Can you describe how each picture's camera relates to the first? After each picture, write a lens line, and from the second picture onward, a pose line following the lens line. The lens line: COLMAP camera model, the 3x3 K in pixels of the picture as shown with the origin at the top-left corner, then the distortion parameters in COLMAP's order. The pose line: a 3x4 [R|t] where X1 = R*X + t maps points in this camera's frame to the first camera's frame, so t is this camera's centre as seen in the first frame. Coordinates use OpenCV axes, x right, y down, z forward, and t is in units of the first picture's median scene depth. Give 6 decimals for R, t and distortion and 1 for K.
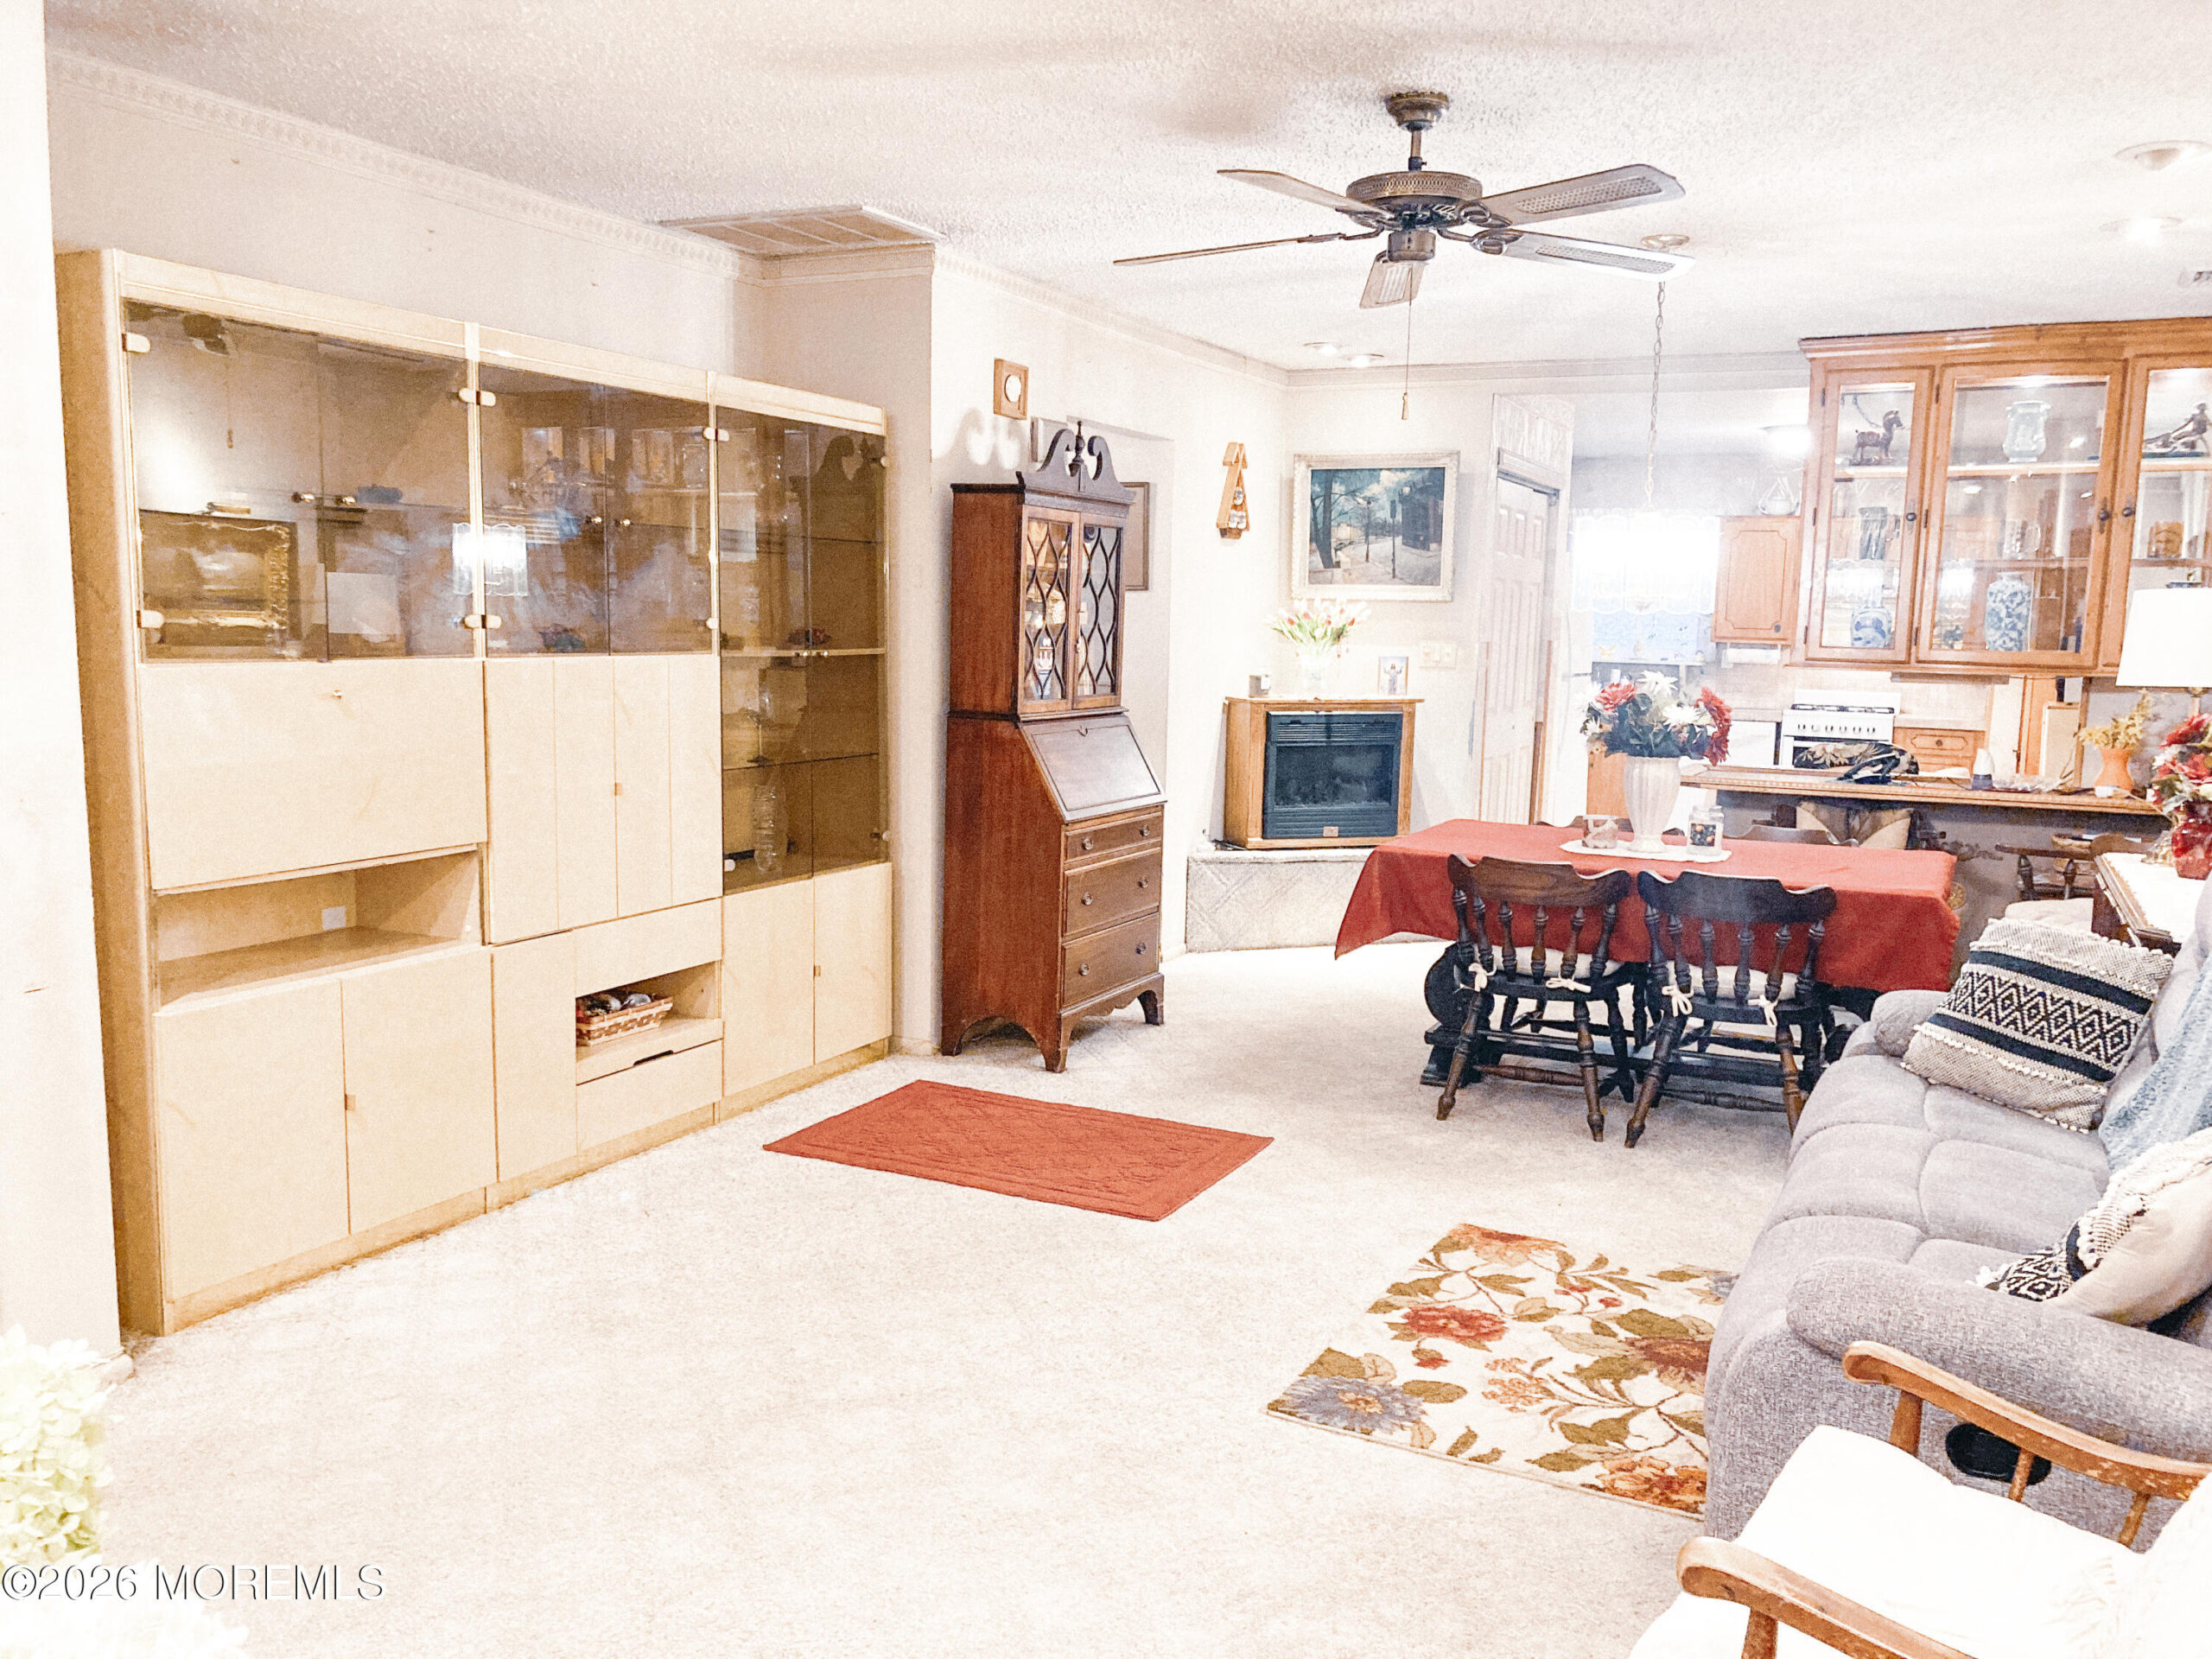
lens RADIAL K [[1828.2, 0, 1074.6], [0, 1828.2, 844.1], [0, 0, 1]] dist [0.035040, -0.032202]
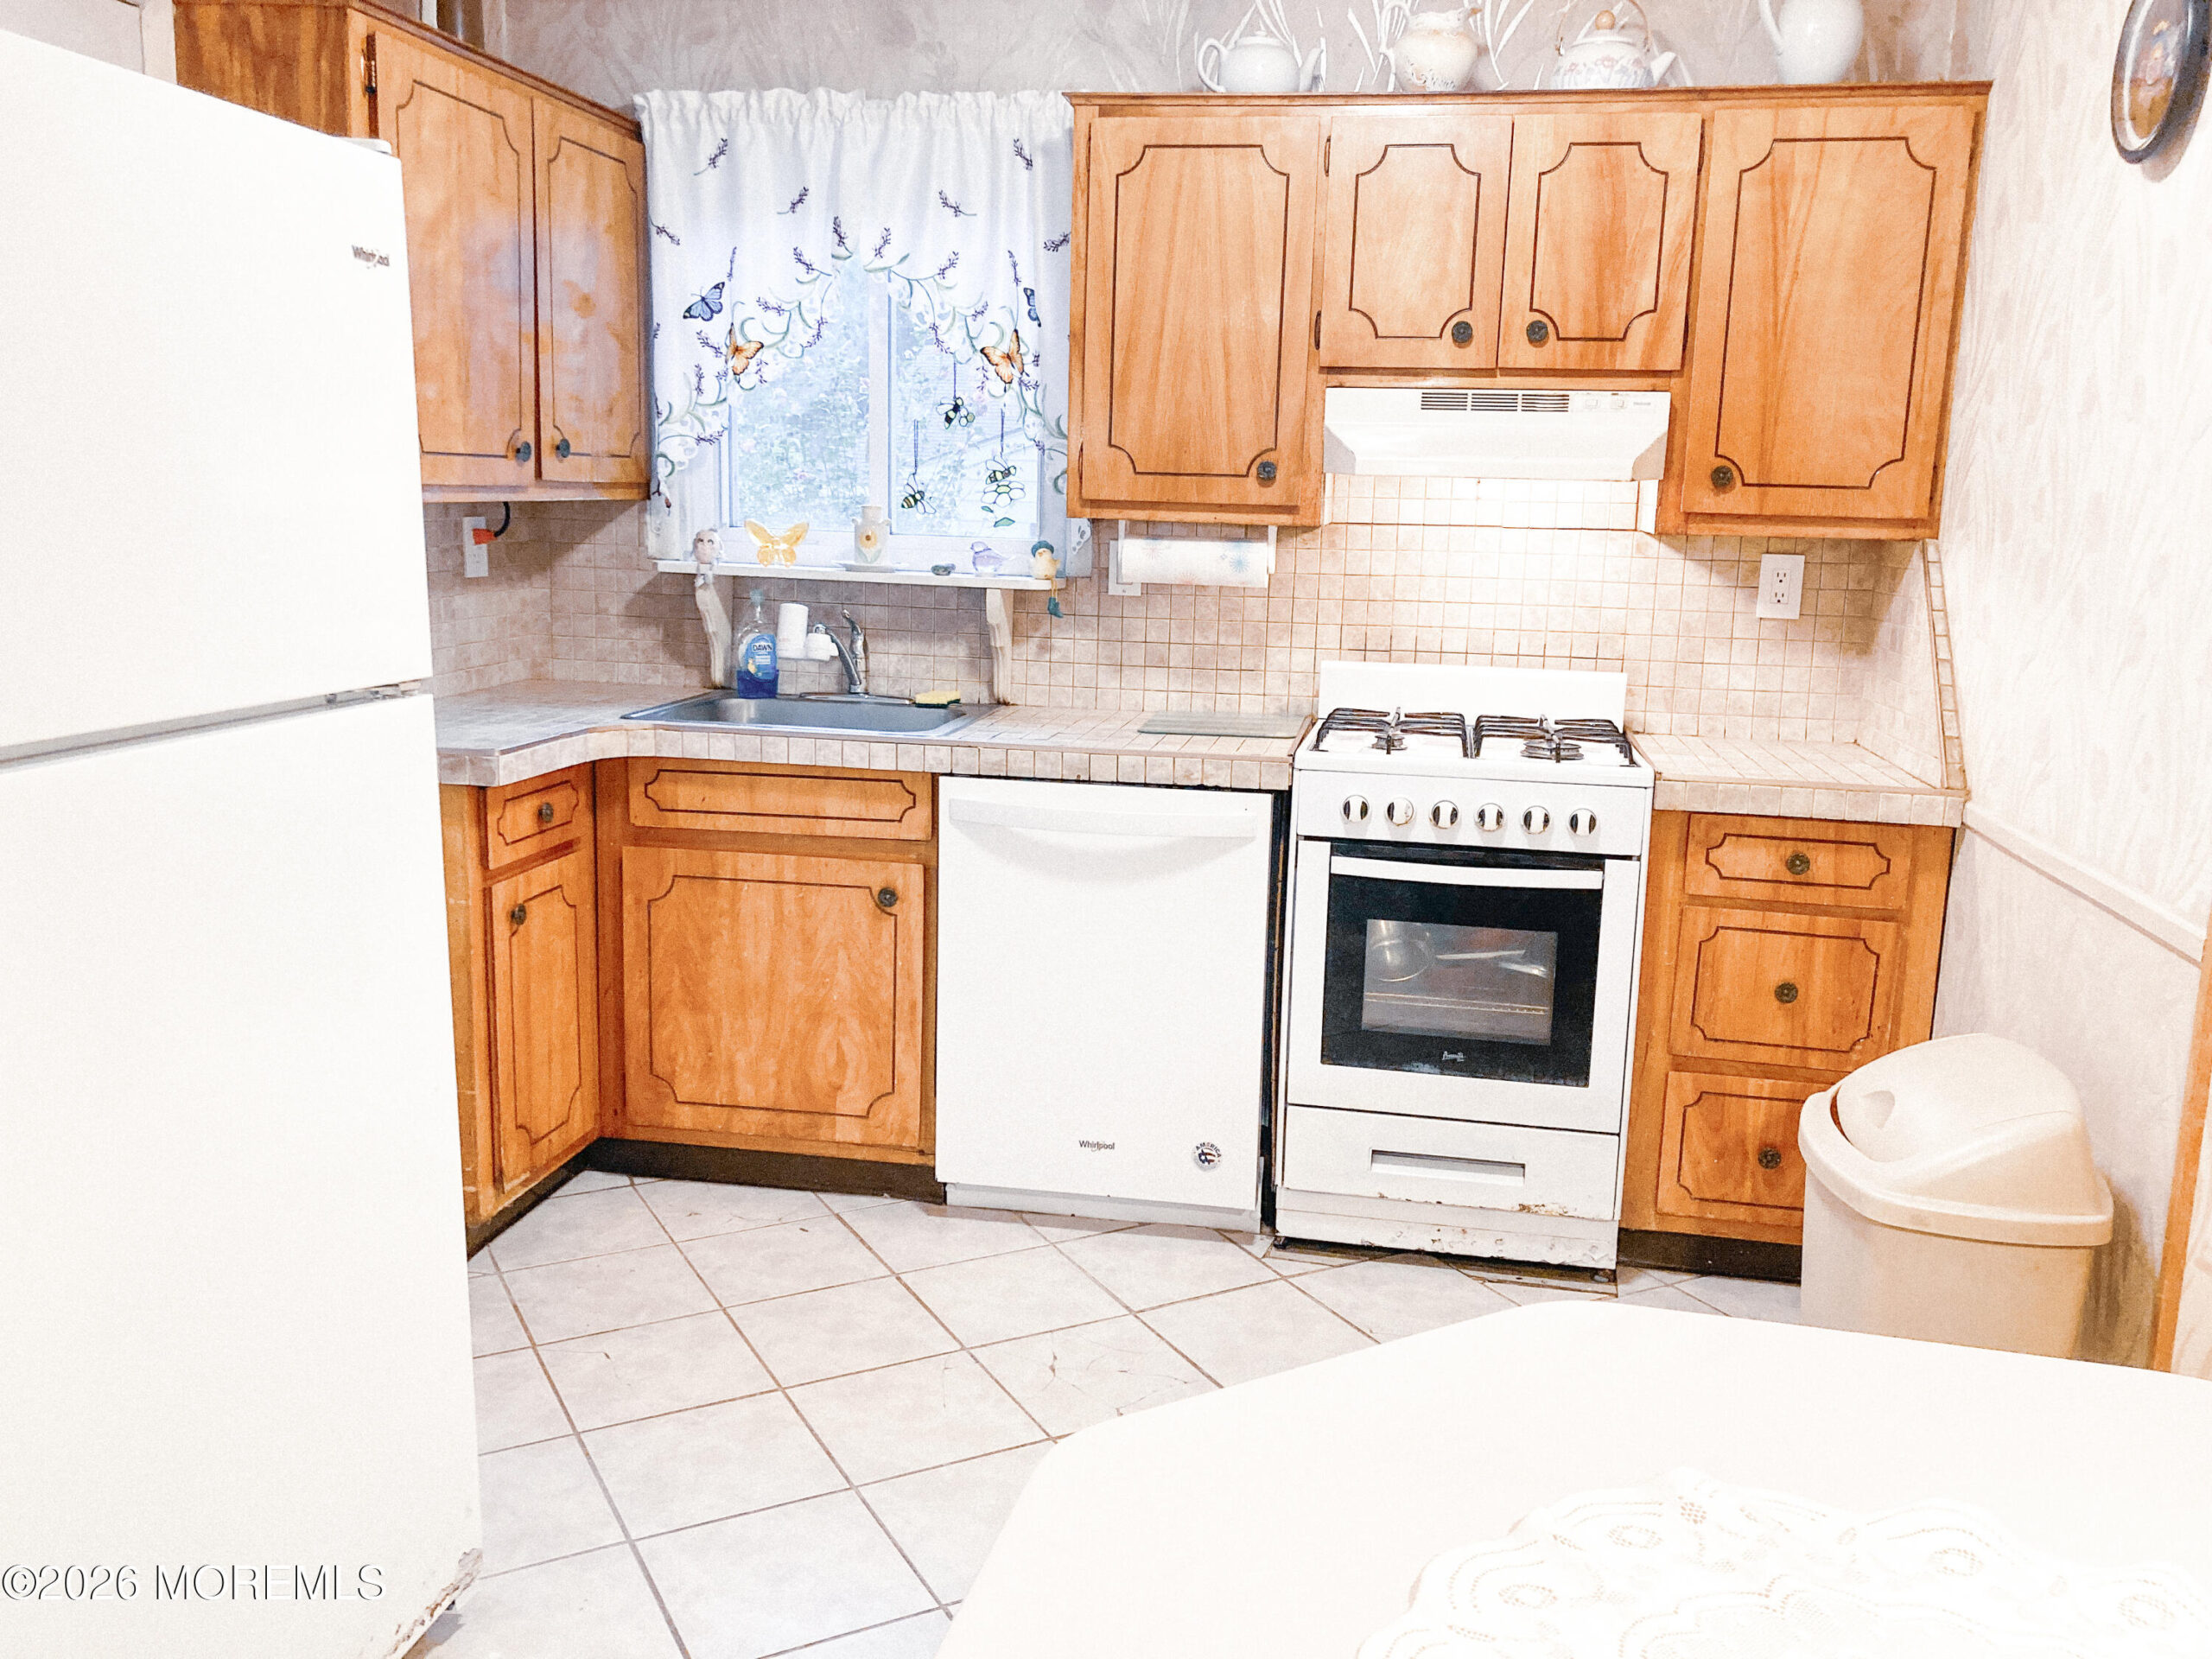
lens RADIAL K [[1828.2, 0, 1105.9], [0, 1828.2, 825.5], [0, 0, 1]] dist [0.035040, -0.032202]
pose [[0.958121, -0.049019, 0.282139, 0.266633], [0.032660, 0.997517, 0.062398, -0.078088], [-0.284497, -0.050570, 0.957342, 0.708828]]
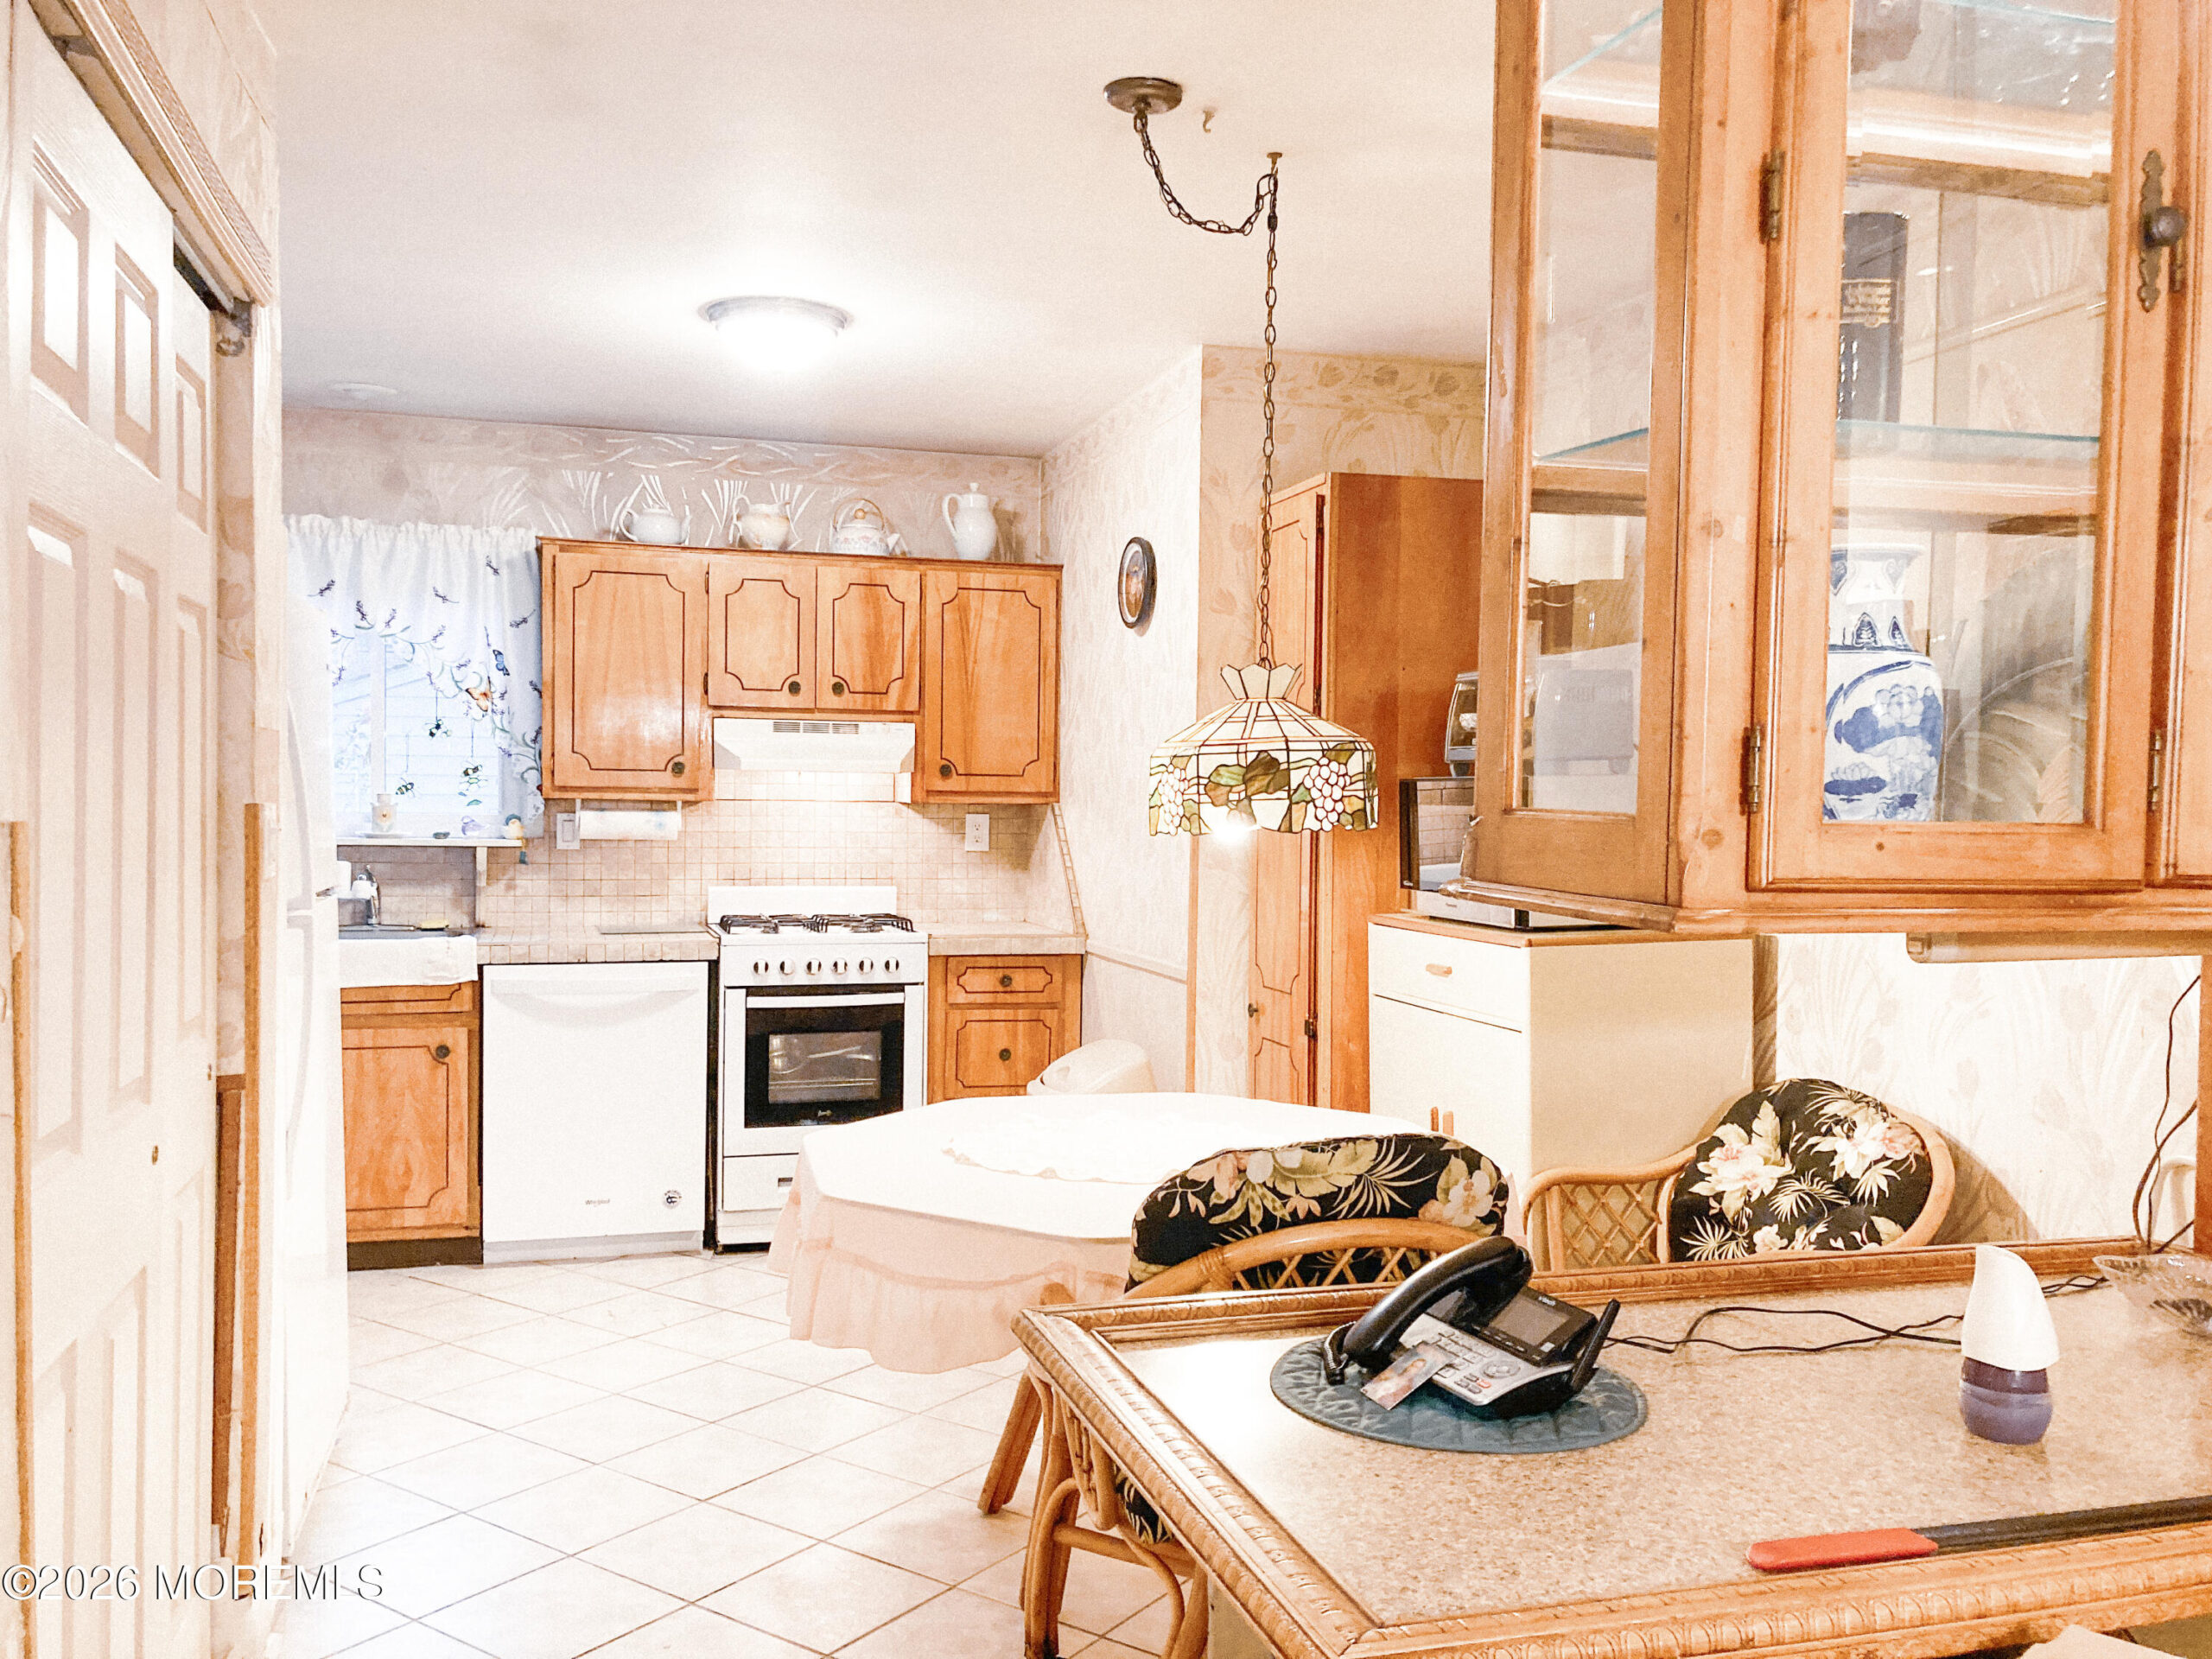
lens RADIAL K [[1828.2, 0, 1114.6], [0, 1828.2, 834.4], [0, 0, 1]] dist [0.035040, -0.032202]
pose [[0.726855, -0.031652, 0.686061, 0.127021], [0.092268, 0.994382, -0.051877, -0.062942], [-0.680565, 0.101008, 0.725692, 0.559936]]
